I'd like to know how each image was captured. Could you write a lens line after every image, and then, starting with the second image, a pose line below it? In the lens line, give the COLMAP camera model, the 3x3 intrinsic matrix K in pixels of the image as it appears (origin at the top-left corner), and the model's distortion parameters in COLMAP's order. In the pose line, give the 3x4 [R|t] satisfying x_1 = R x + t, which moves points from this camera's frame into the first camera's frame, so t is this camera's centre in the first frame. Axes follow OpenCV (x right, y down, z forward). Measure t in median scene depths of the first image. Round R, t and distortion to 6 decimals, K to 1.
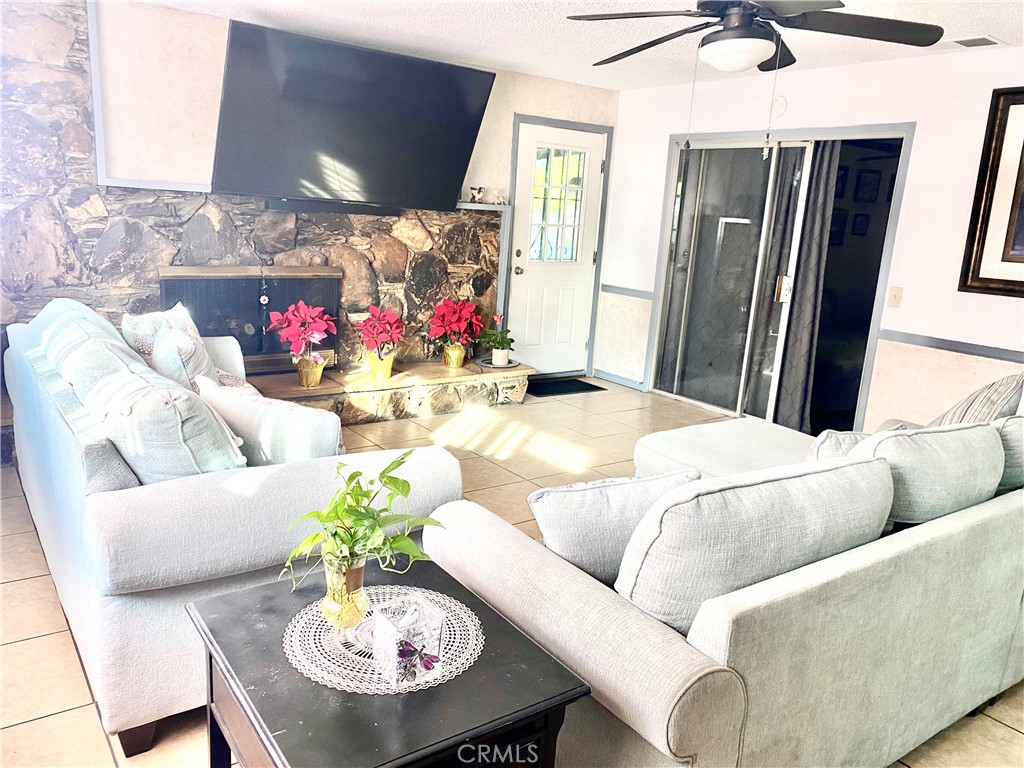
lens RADIAL K [[785.5, 0, 523.1], [0, 785.5, 394.6], [0, 0, 1]] dist [0.055068, -0.062097]
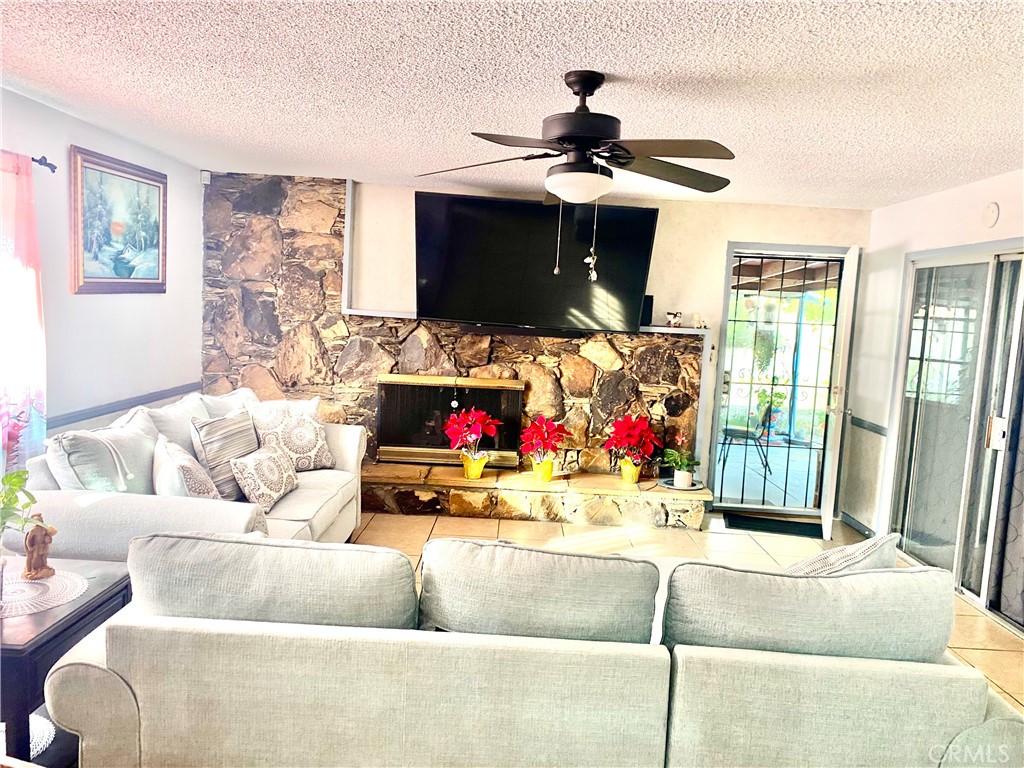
lens RADIAL K [[785.5, 0, 512.7], [0, 785.5, 386.2], [0, 0, 1]] dist [0.055068, -0.062097]
pose [[0.809326, 0.043991, -0.585710, 0.418053], [-0.143227, 0.981870, -0.124164, -0.009382], [0.569629, 0.184378, 0.800954, 0.074957]]
